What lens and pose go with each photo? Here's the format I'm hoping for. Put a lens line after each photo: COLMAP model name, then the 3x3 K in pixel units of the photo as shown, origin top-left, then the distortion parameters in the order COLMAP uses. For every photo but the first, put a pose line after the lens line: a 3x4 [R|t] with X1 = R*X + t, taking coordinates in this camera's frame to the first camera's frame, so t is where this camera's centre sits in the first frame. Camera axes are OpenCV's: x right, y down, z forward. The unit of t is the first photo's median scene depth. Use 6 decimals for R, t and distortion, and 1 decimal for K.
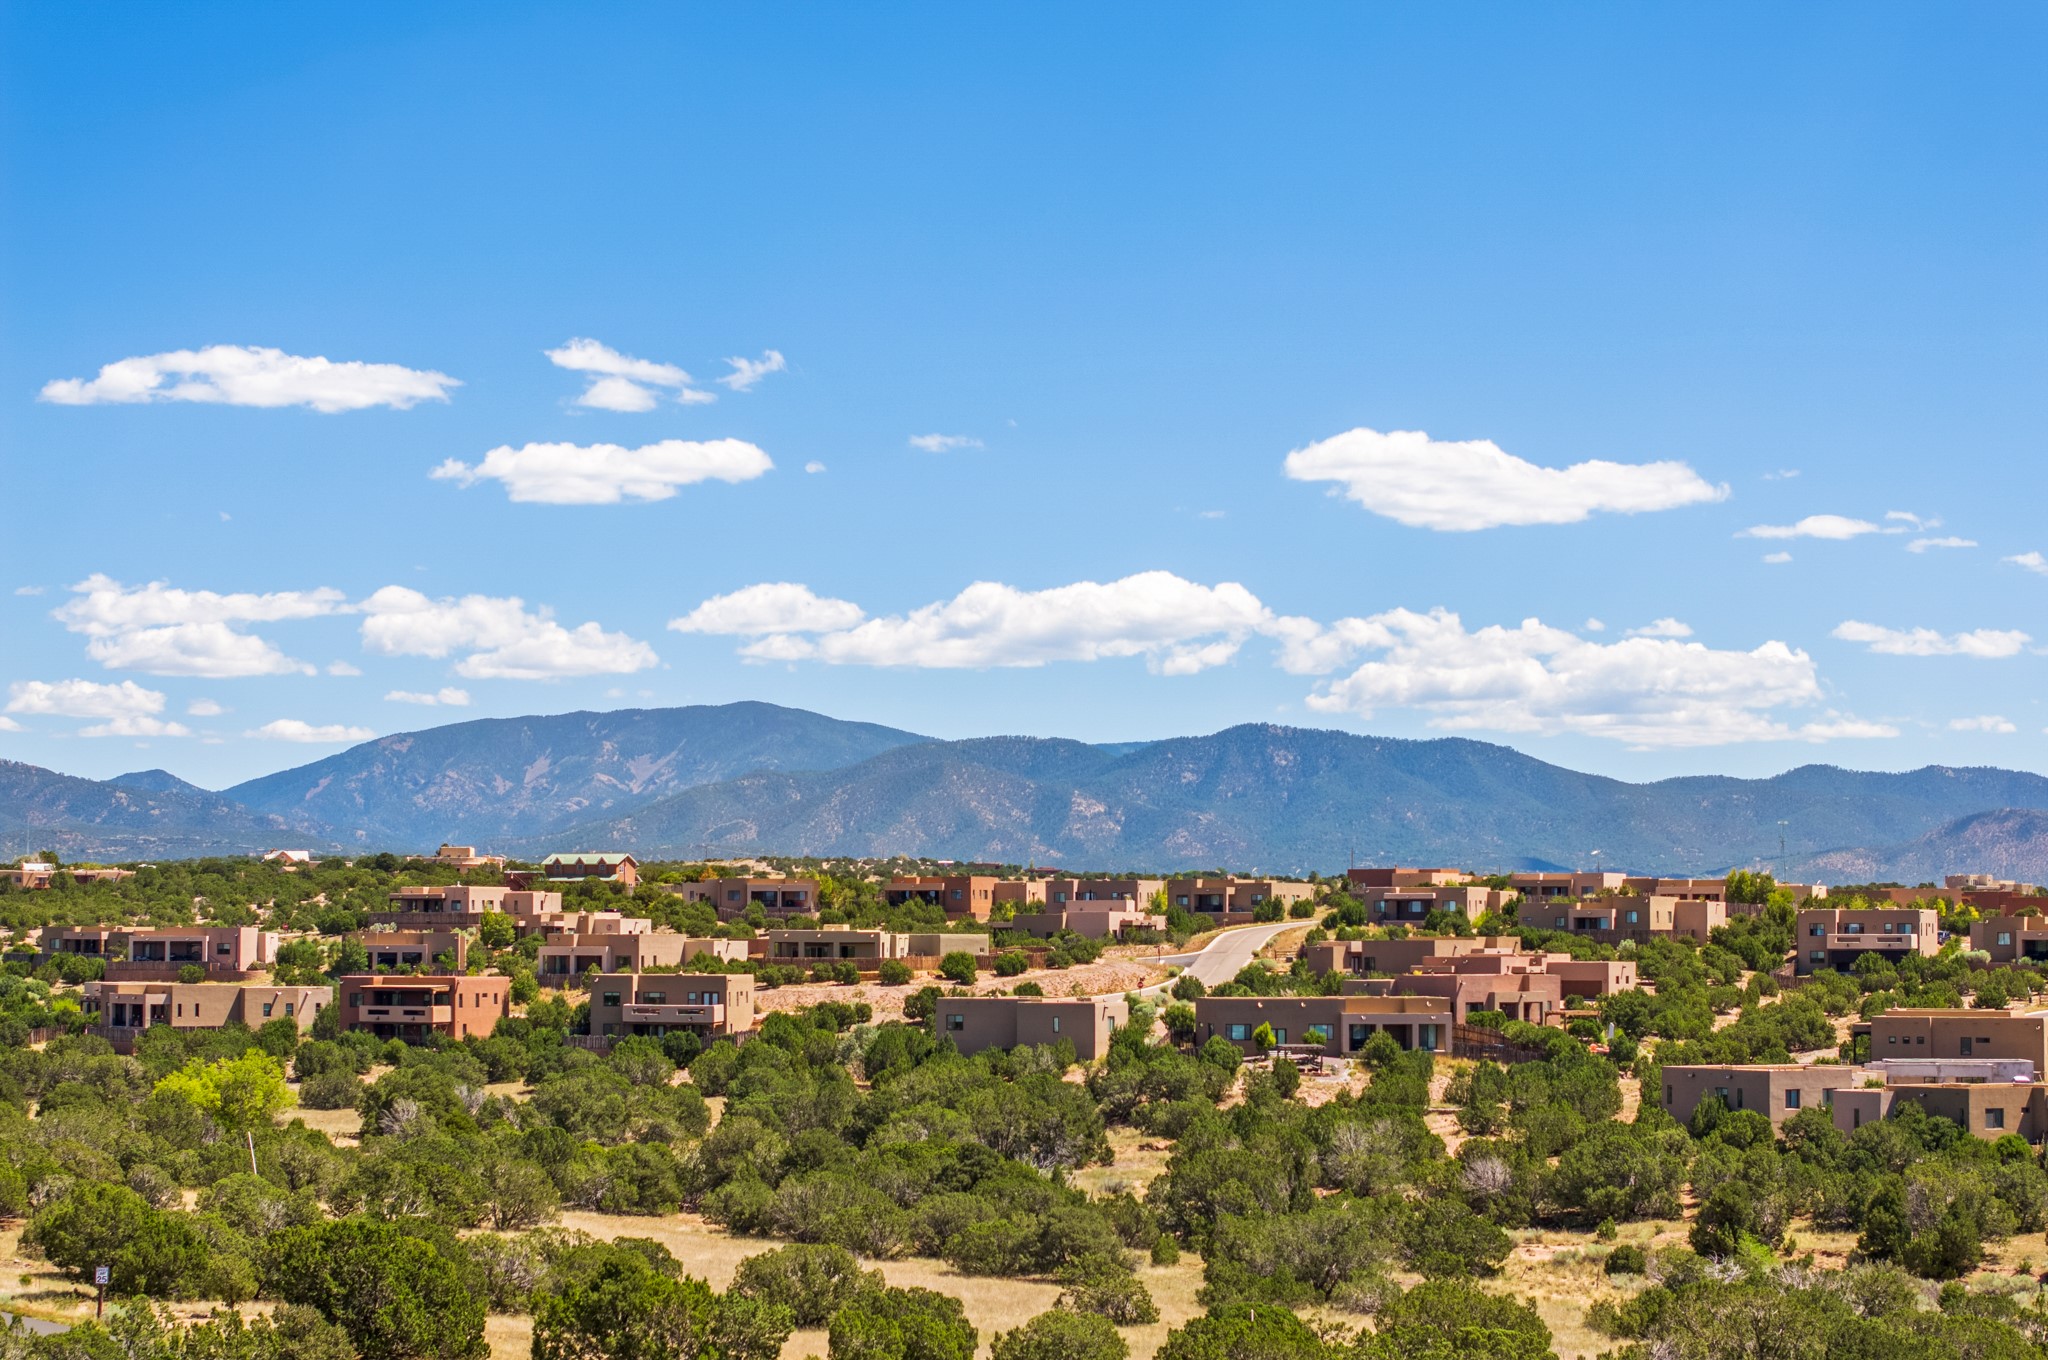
lens RADIAL K [[4075.0, 0, 1024.0], [0, 4075.0, 680.0], [0, 0, 1]] dist [-0.097646, 0.114311]
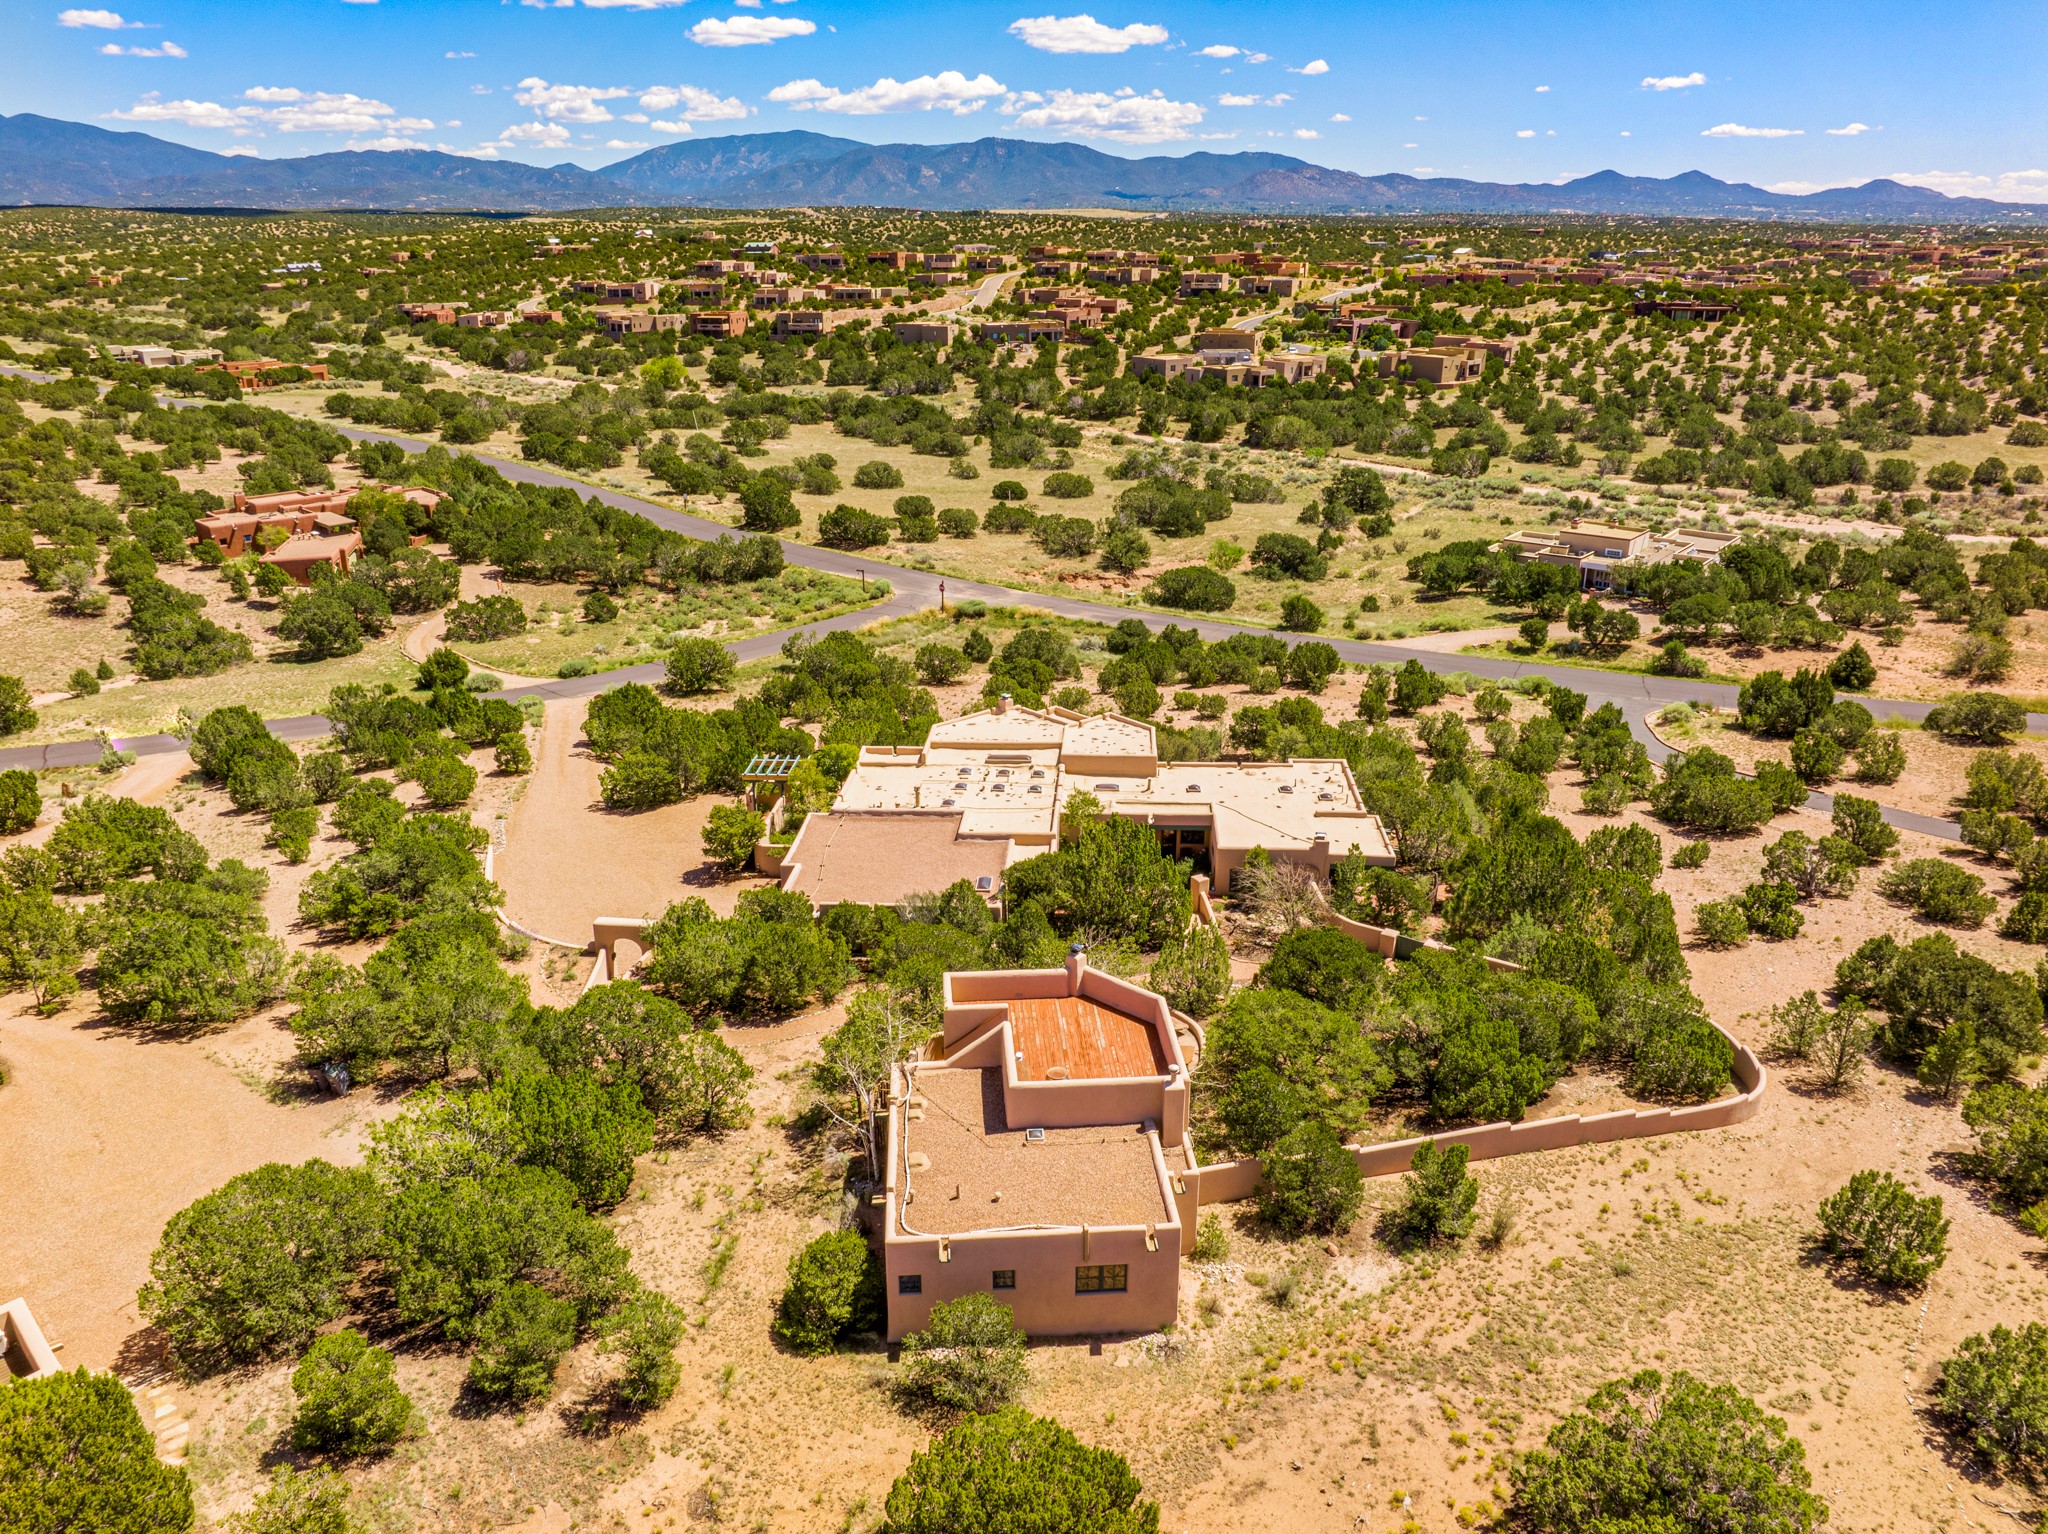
lens RADIAL K [[1485.0, 0, 1024.0], [0, 1485.0, 767.0], [0, 0, 1]] dist [-0.025424, 0.008147]
pose [[0.996800, -0.038615, 0.069990, -0.013450], [0.005398, 0.906098, 0.423034, -0.076754], [-0.079753, -0.421303, 0.903406, -0.118726]]
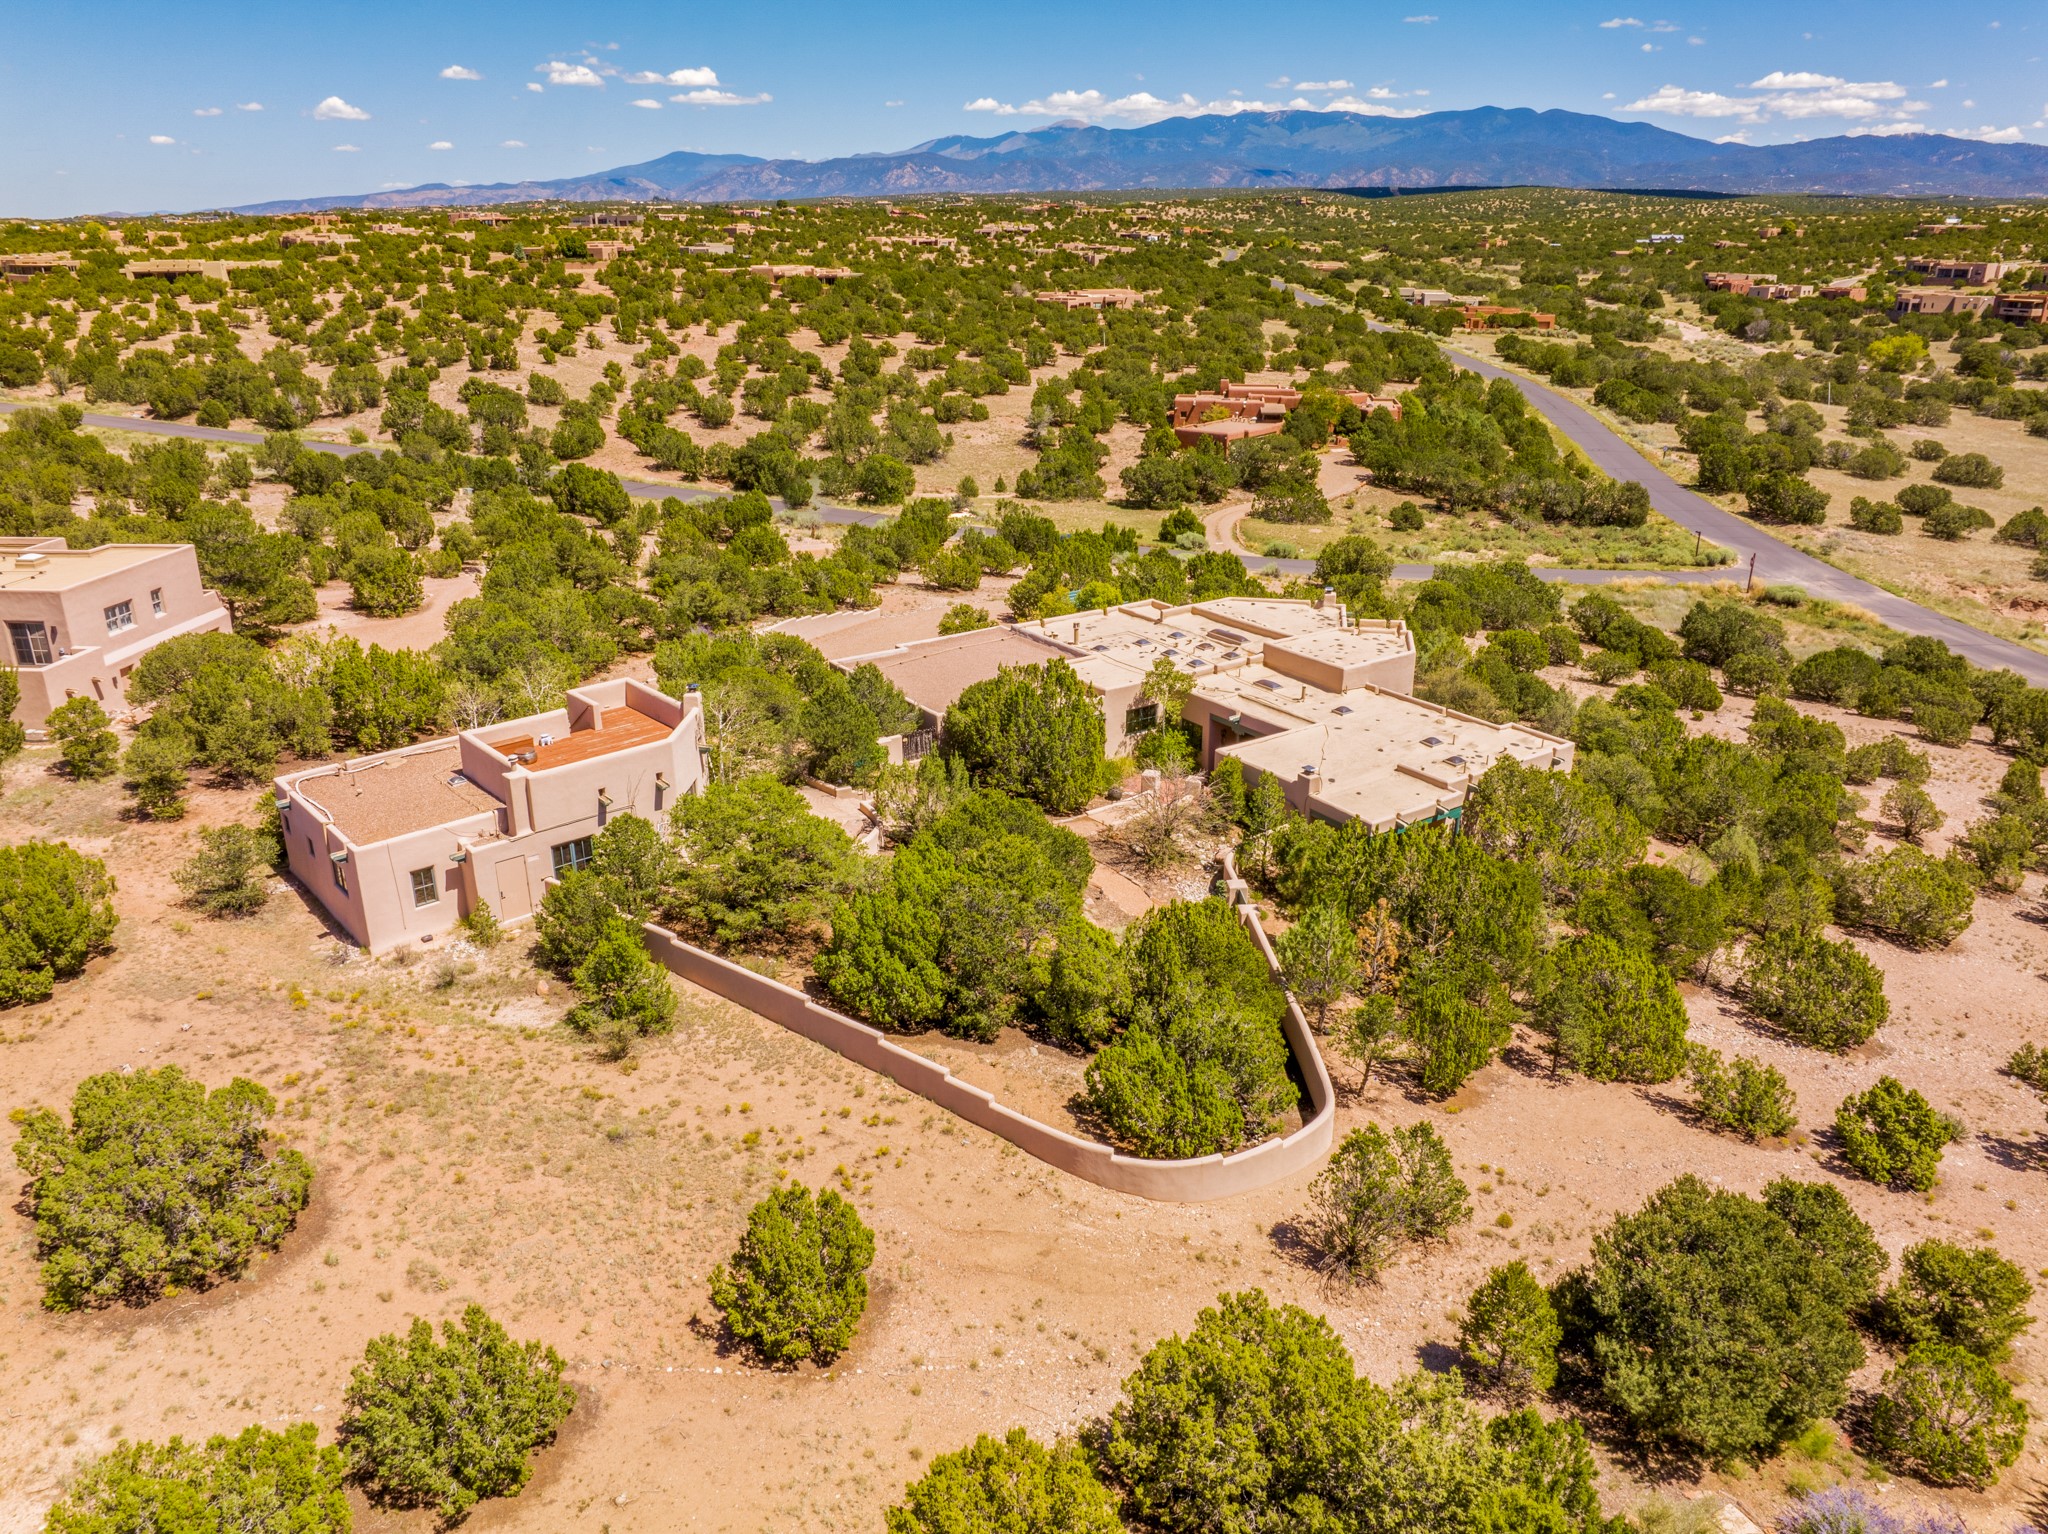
lens RADIAL K [[1485.0, 0, 1024.0], [0, 1485.0, 767.0], [0, 0, 1]] dist [-0.025424, 0.008147]
pose [[0.663256, 0.256998, -0.702882, 0.133583], [0.059279, 0.918198, 0.391662, -0.045486], [0.746041, -0.301438, 0.593765, -0.057404]]
